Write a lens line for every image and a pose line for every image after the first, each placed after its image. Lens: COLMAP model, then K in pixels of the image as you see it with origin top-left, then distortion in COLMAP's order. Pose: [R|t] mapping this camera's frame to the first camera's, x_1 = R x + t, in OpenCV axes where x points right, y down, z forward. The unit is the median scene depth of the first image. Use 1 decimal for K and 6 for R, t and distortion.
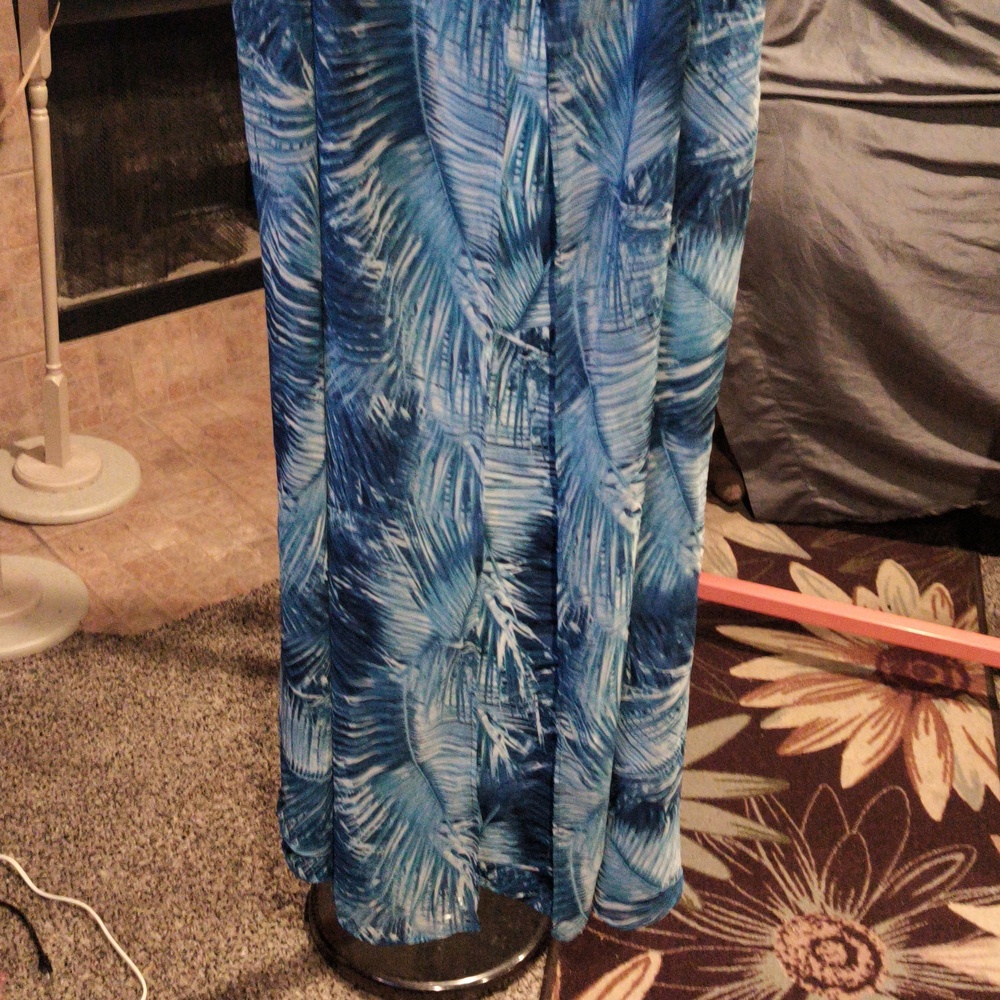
lens RADIAL K [[1532.6, 0, 496.2], [0, 1532.6, 487.7], [0, 0, 1]] dist [0.252886, -0.916355]
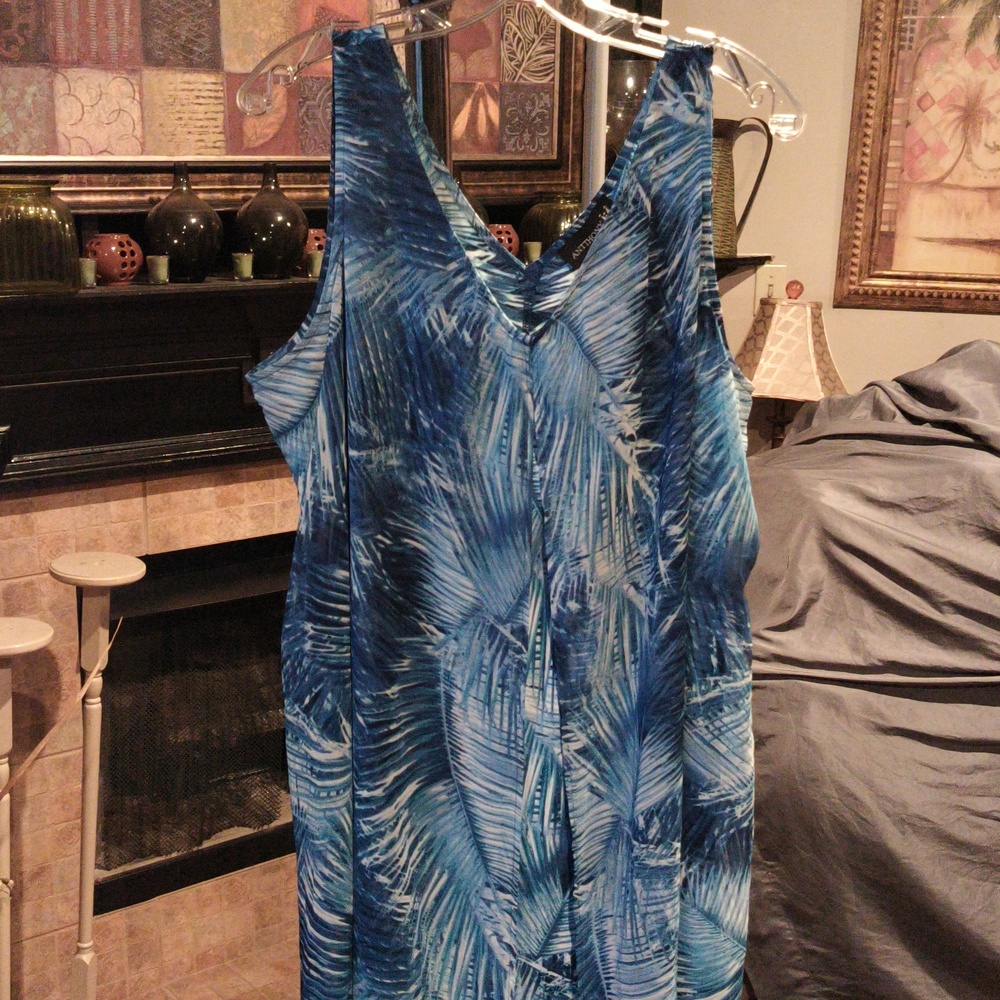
lens RADIAL K [[1532.6, 0, 496.2], [0, 1532.6, 487.7], [0, 0, 1]] dist [0.252886, -0.916355]
pose [[0.999711, -0.016826, -0.017196, 0.007502], [0.010470, 0.947787, -0.318734, -0.066504], [0.021661, 0.318461, 0.947688, -0.091551]]
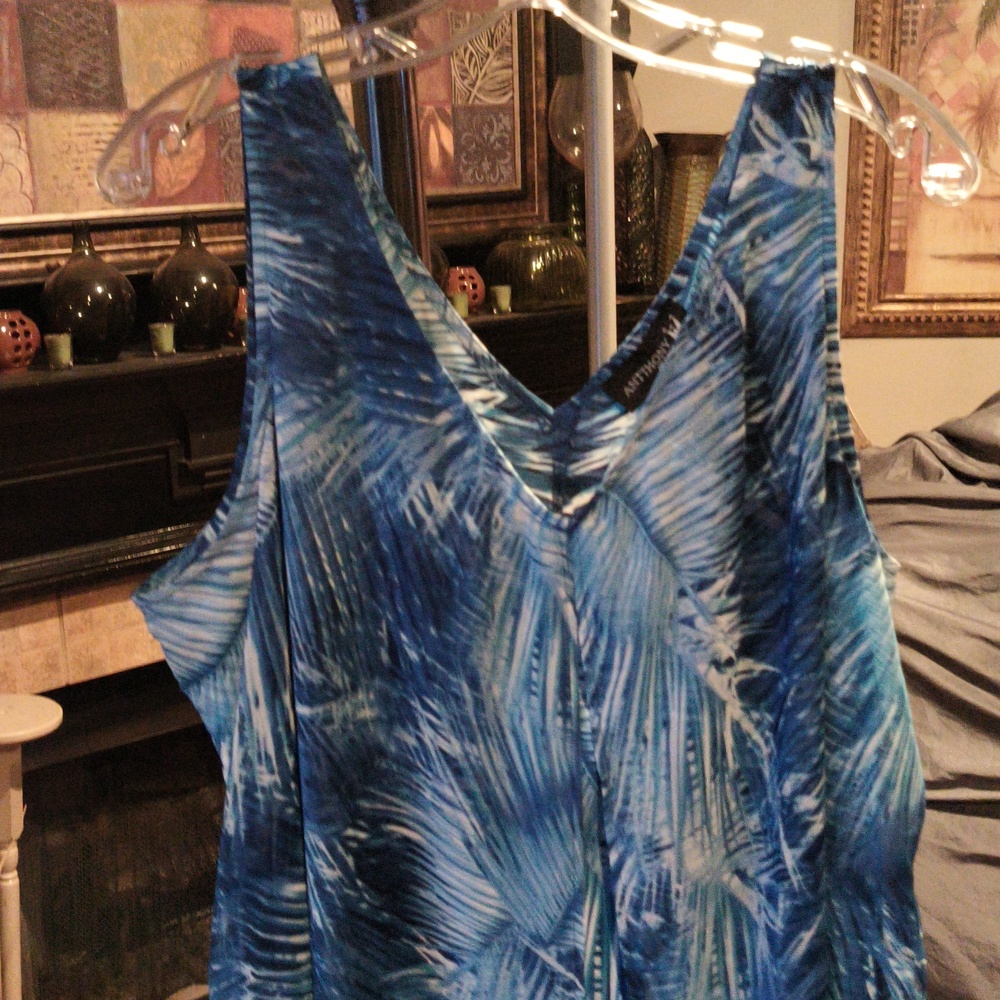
lens RADIAL K [[1532.6, 0, 486.7], [0, 1532.6, 476.8], [0, 0, 1]] dist [0.209412, -0.662393]
pose [[0.997477, -0.070657, 0.006873, -0.020681], [0.068990, 0.941999, -0.328447, -0.265933], [0.016733, 0.328092, 0.944497, 0.180831]]
